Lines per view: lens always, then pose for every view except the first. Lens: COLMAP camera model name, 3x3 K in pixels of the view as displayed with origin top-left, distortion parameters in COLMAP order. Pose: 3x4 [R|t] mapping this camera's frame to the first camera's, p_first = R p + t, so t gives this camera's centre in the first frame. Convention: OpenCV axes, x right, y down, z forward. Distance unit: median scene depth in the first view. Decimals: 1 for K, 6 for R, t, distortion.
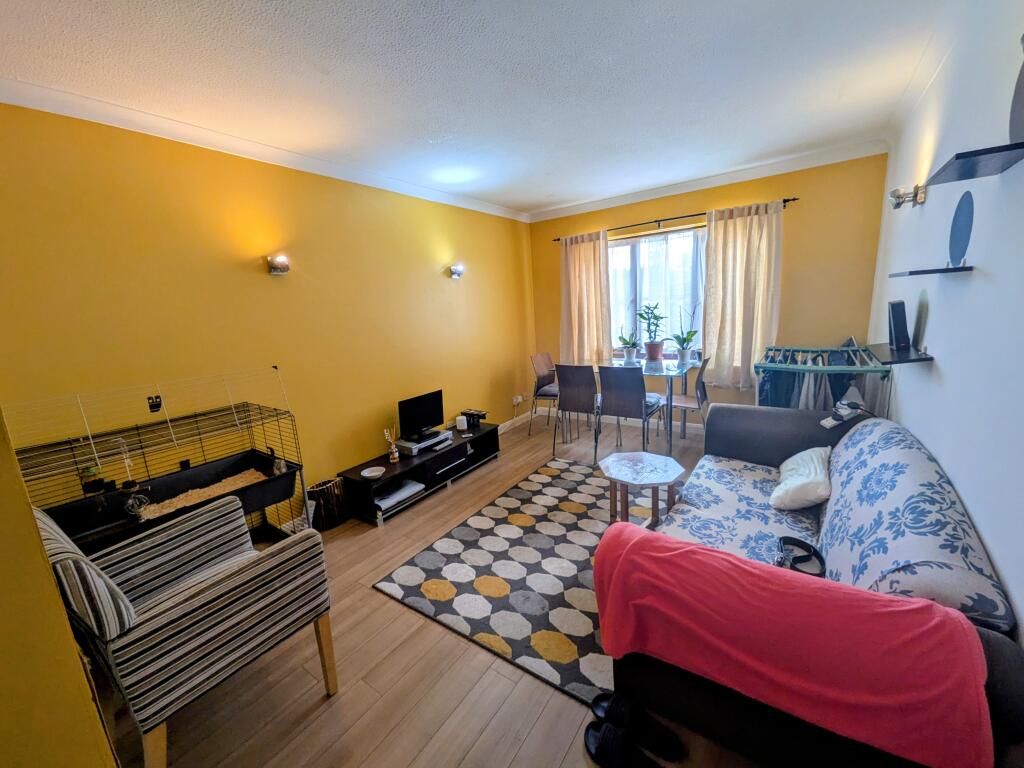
lens RADIAL K [[408.2, 0, 512.4], [0, 408.2, 388.5], [0, 0, 1]] dist [0.004655, -0.001512]
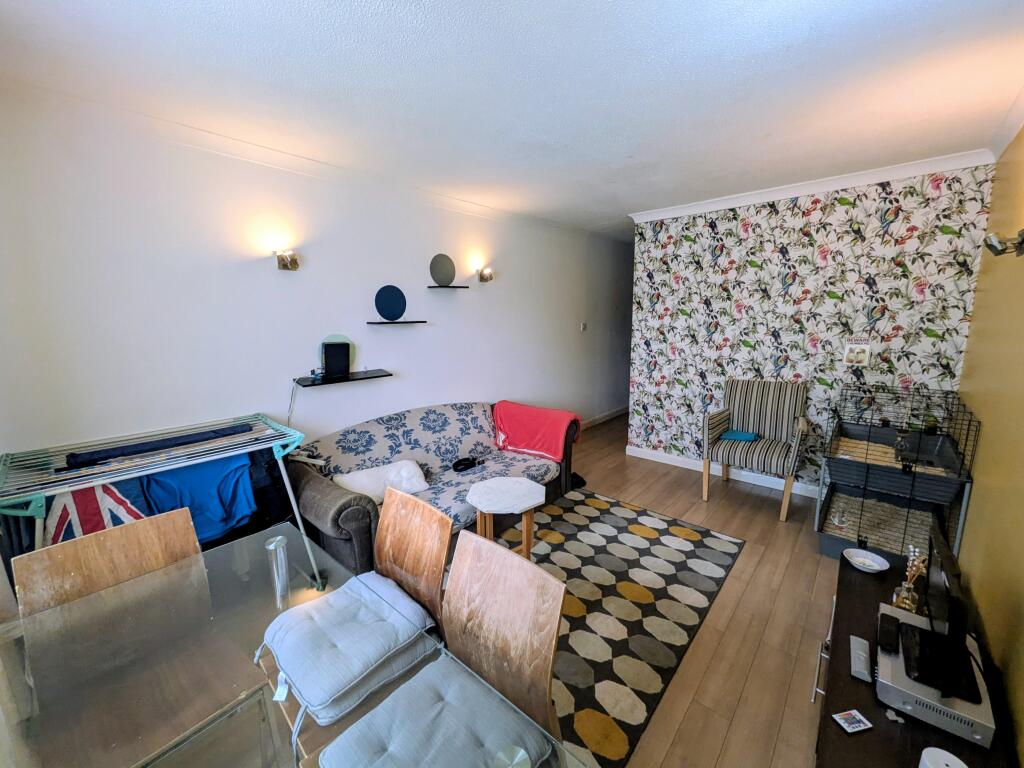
lens RADIAL K [[408.2, 0, 513.5], [0, 408.2, 385.9], [0, 0, 1]] dist [0.004655, -0.001512]
pose [[-0.990768, 0.053711, 0.124471, 0.158440], [0.094853, 0.930639, 0.353431, -0.418858], [-0.096855, 0.361974, -0.927143, 1.878526]]
